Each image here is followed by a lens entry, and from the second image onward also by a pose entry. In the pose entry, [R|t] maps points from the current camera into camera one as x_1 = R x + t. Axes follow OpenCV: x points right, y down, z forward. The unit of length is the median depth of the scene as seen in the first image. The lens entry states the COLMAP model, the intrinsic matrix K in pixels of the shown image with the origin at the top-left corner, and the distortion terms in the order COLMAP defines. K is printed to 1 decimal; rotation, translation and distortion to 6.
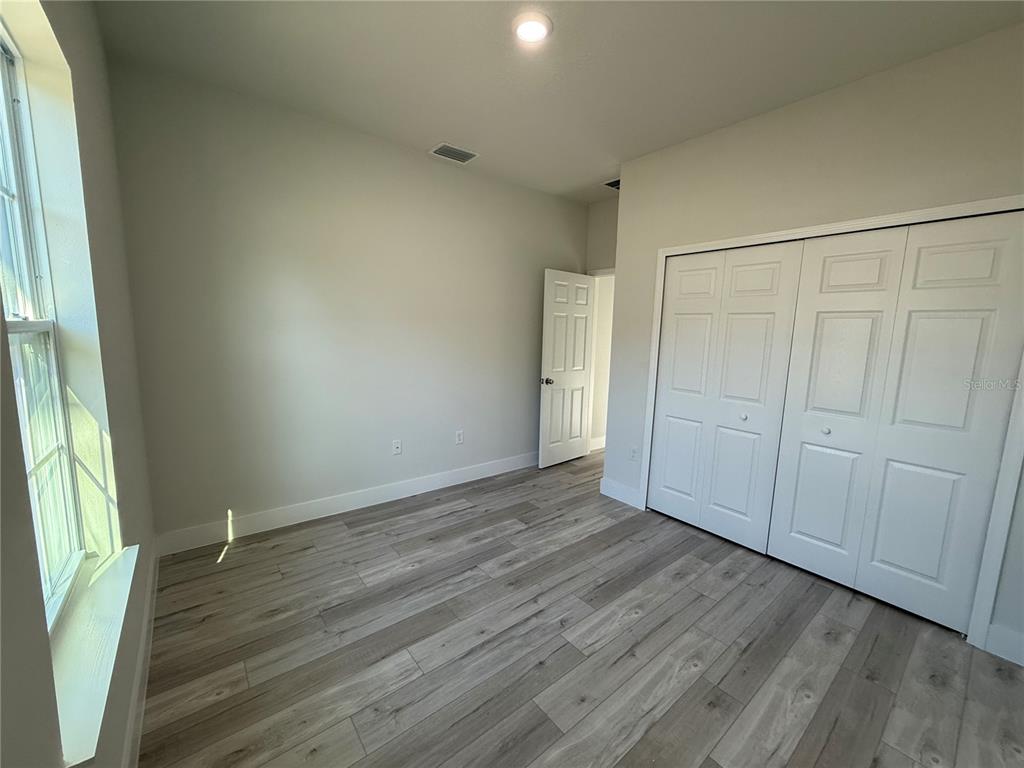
lens RADIAL K [[406.6, 0, 512.0], [0, 406.6, 384.0], [0, 0, 1]] dist [-0.001043, 0.000670]
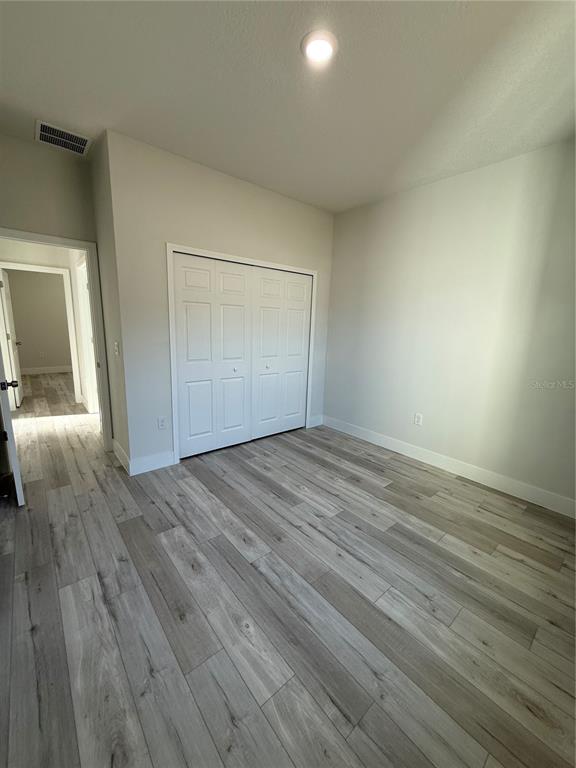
lens RADIAL K [[305.0, 0, 285.1], [0, 305.0, 382.0], [0, 0, 1]] dist [-0.001043, 0.000670]
pose [[-0.016854, -0.215929, 0.976264, -0.765103], [0.100461, 0.971096, 0.216520, -0.136615], [-0.994798, 0.101725, 0.005326, 0.936806]]
